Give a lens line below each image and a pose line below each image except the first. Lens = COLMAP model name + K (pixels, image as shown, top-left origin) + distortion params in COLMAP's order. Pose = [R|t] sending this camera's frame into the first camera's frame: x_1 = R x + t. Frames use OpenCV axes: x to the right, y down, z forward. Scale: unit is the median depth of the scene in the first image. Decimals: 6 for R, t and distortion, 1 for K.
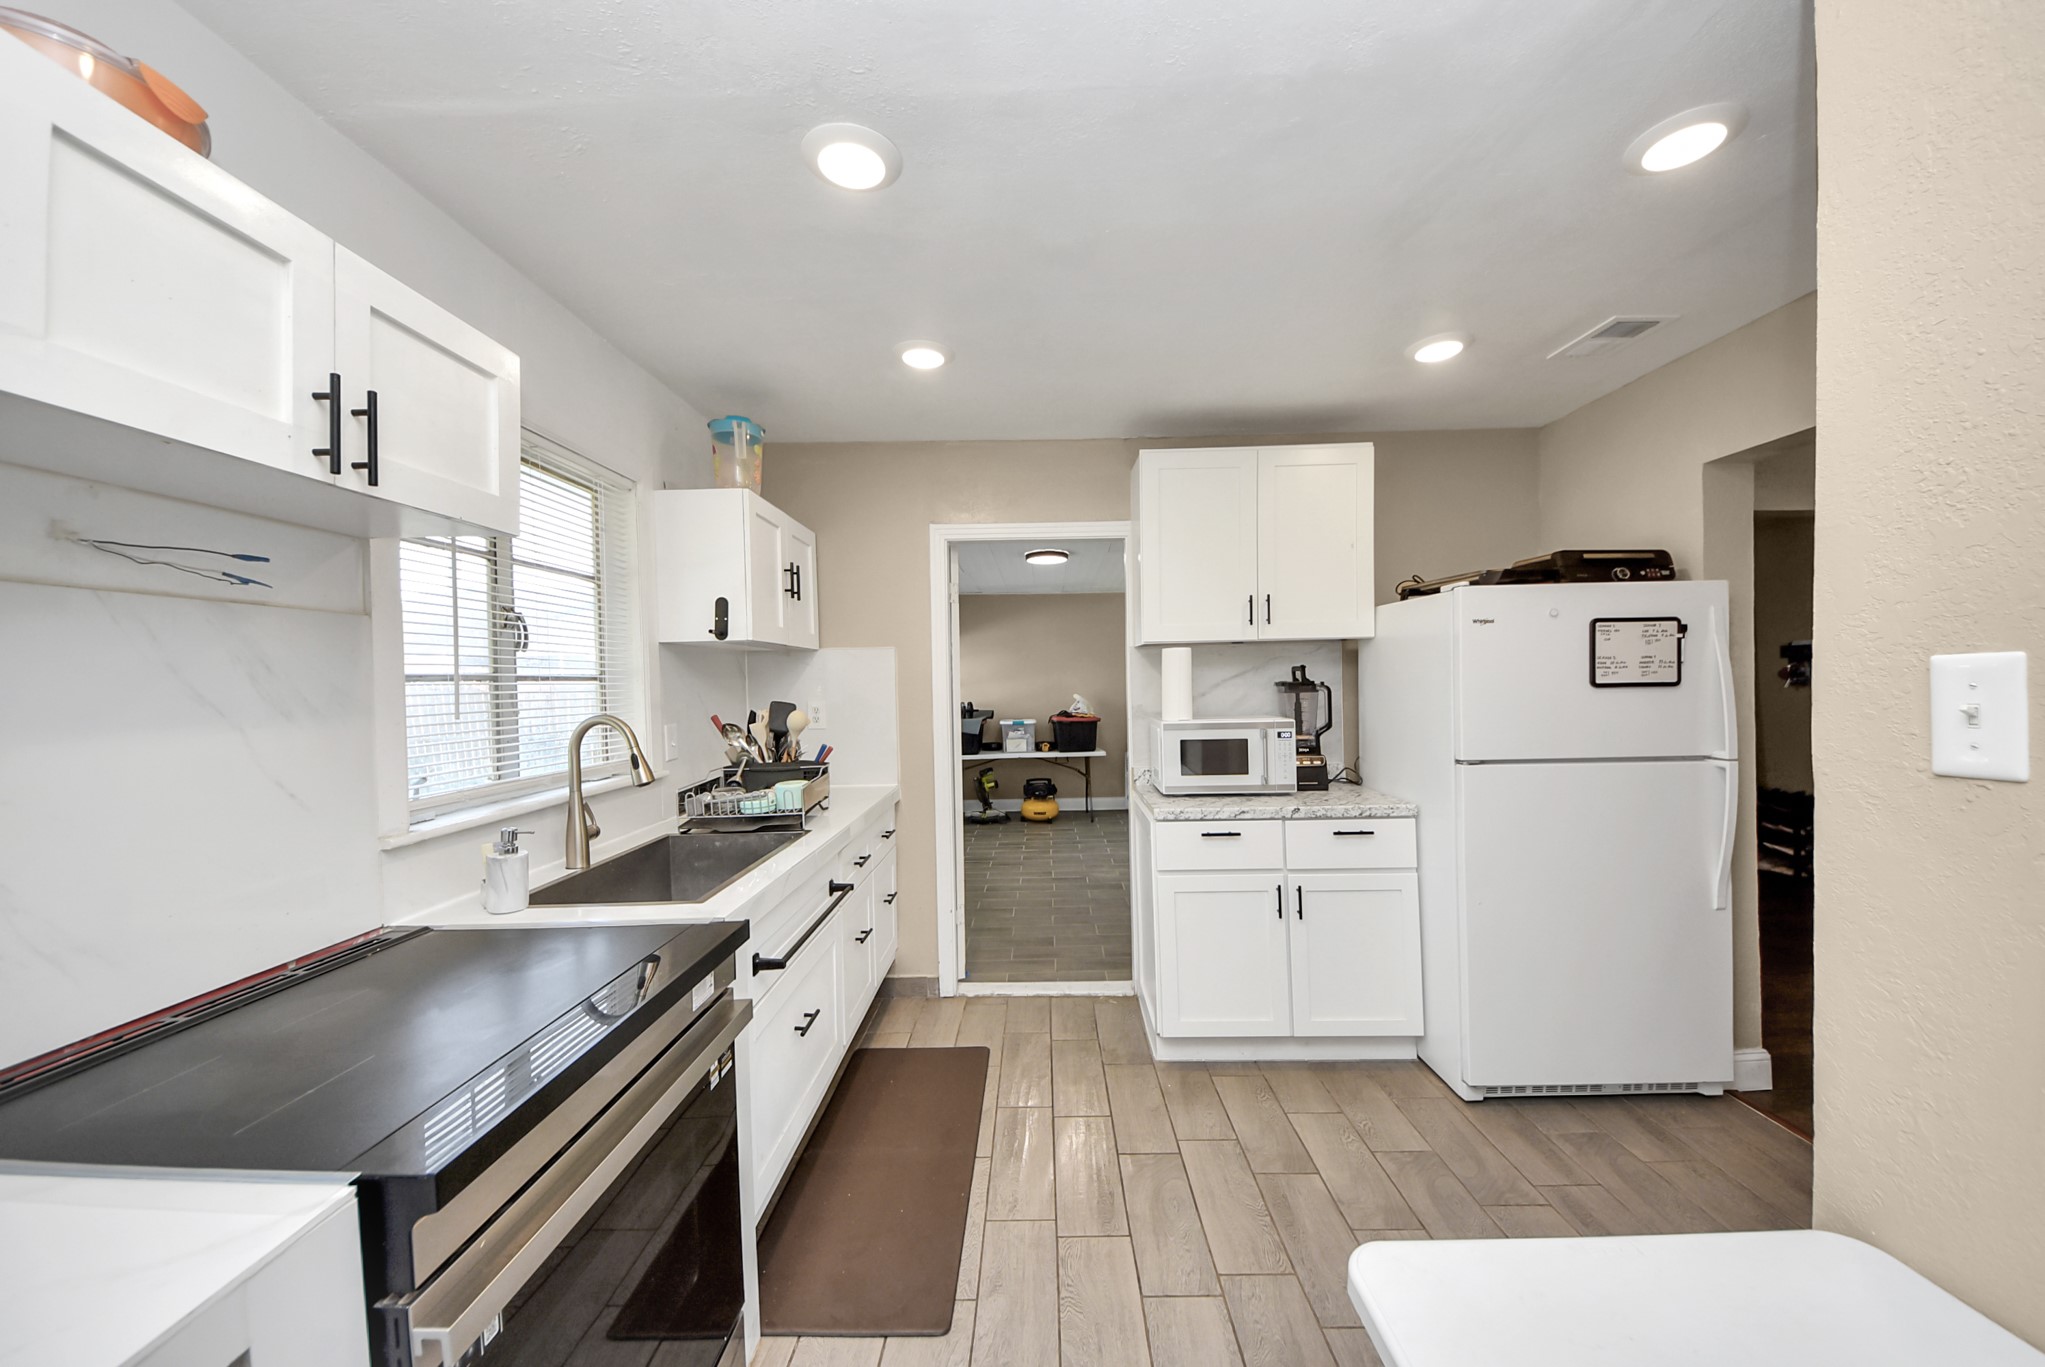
lens RADIAL K [[741.0, 0, 1011.7], [0, 741.0, 685.7], [0, 0, 1]] dist [-0.005485, -0.000215]
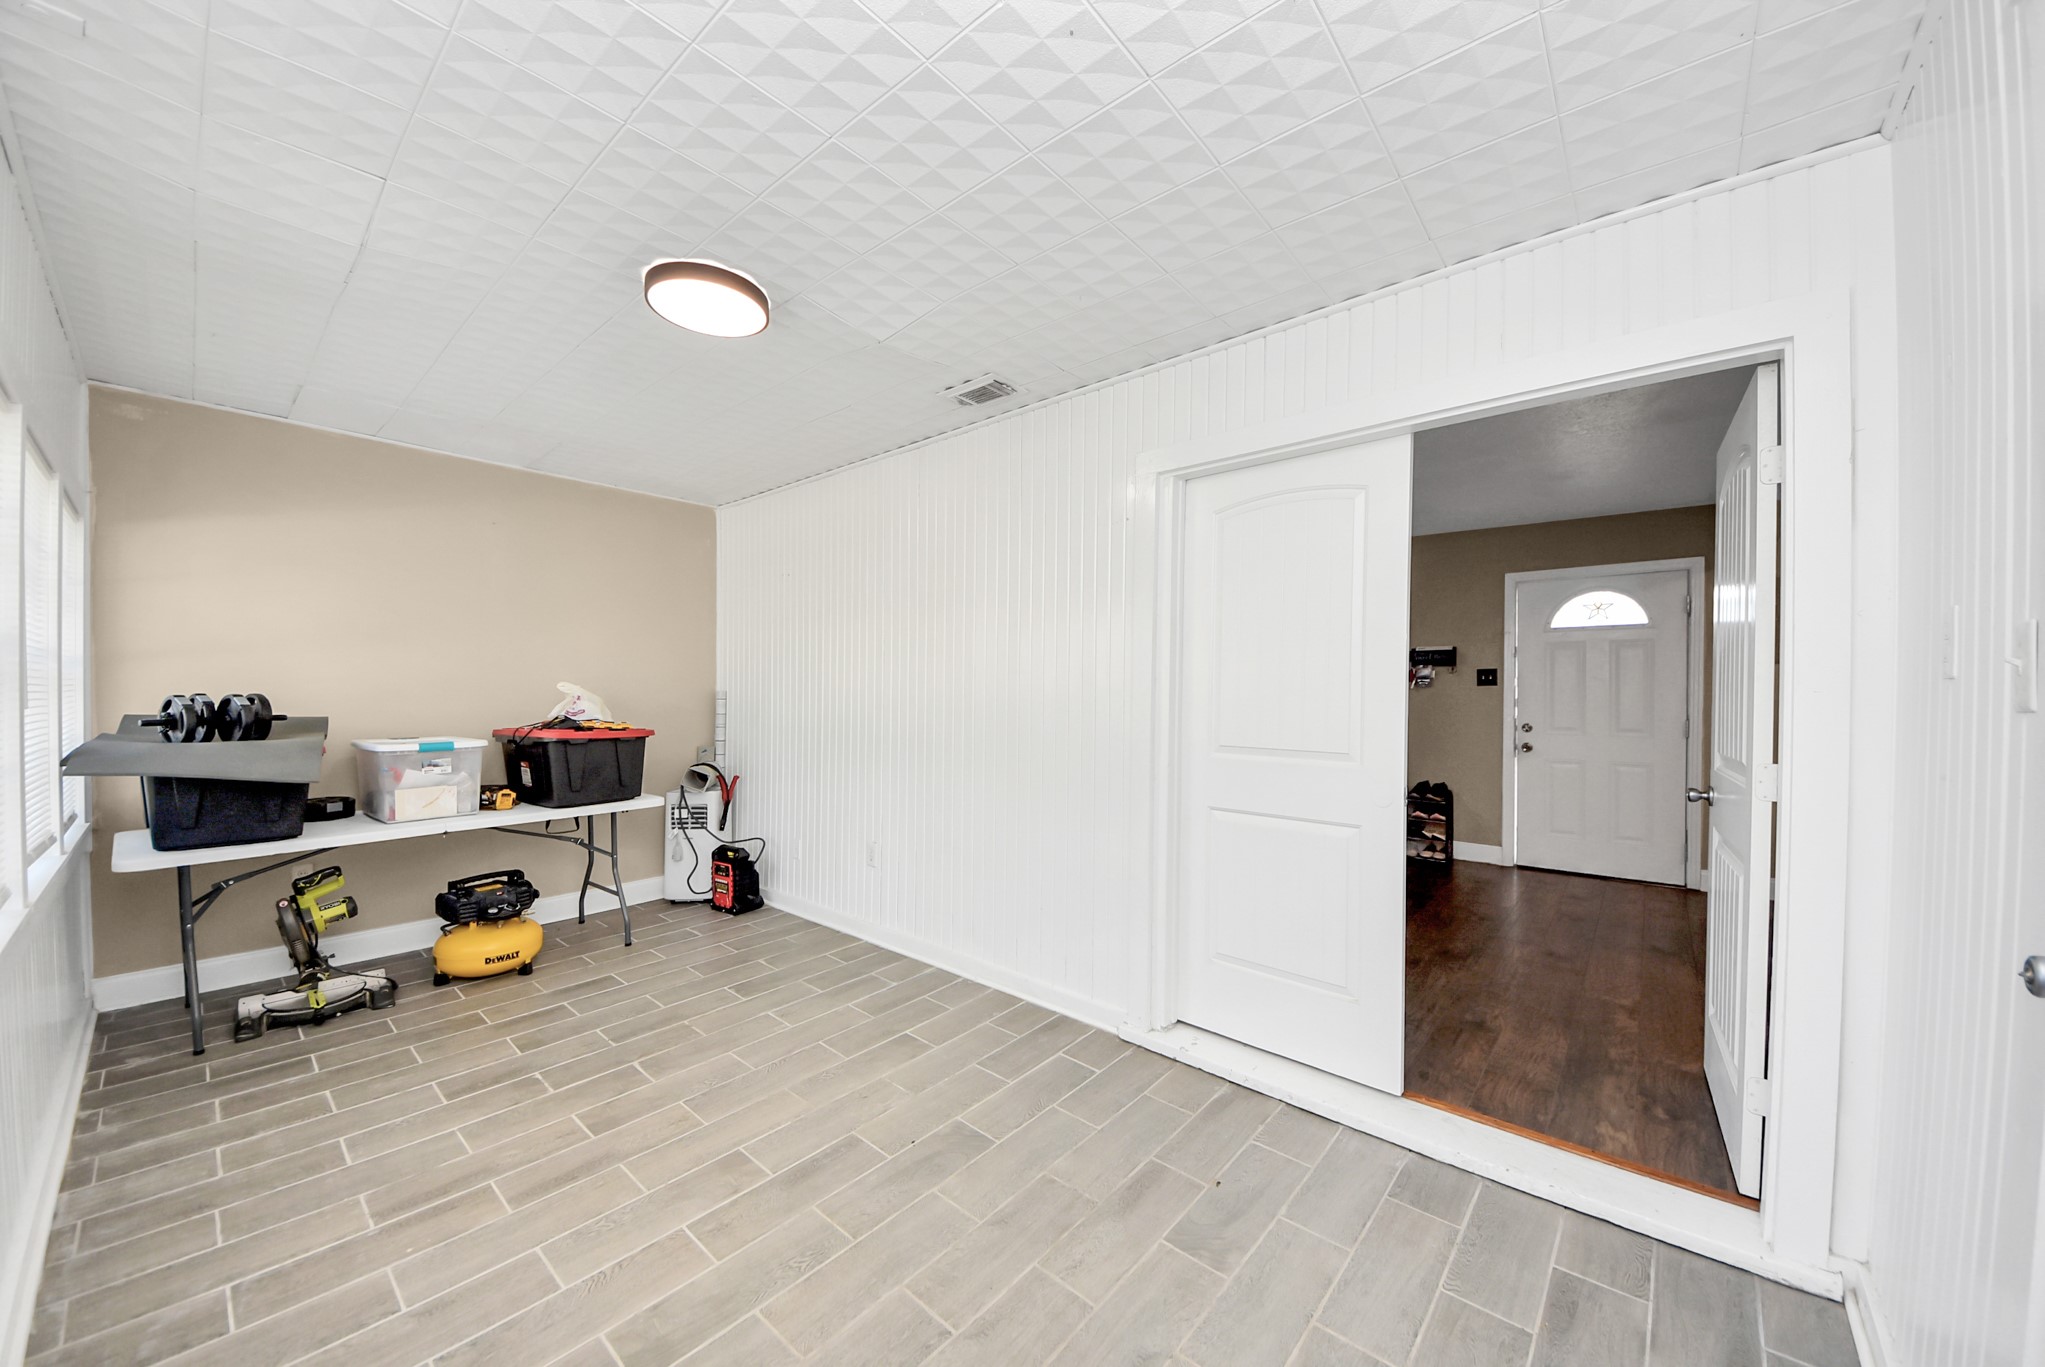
lens RADIAL K [[741.0, 0, 1031.8], [0, 741.0, 697.7], [0, 0, 1]] dist [-0.005485, -0.000215]
pose [[0.627007, 0.018798, 0.778787, -0.100643], [-0.009062, 0.999817, -0.016837, 0.027871], [-0.778961, 0.003500, 0.627062, 0.490084]]
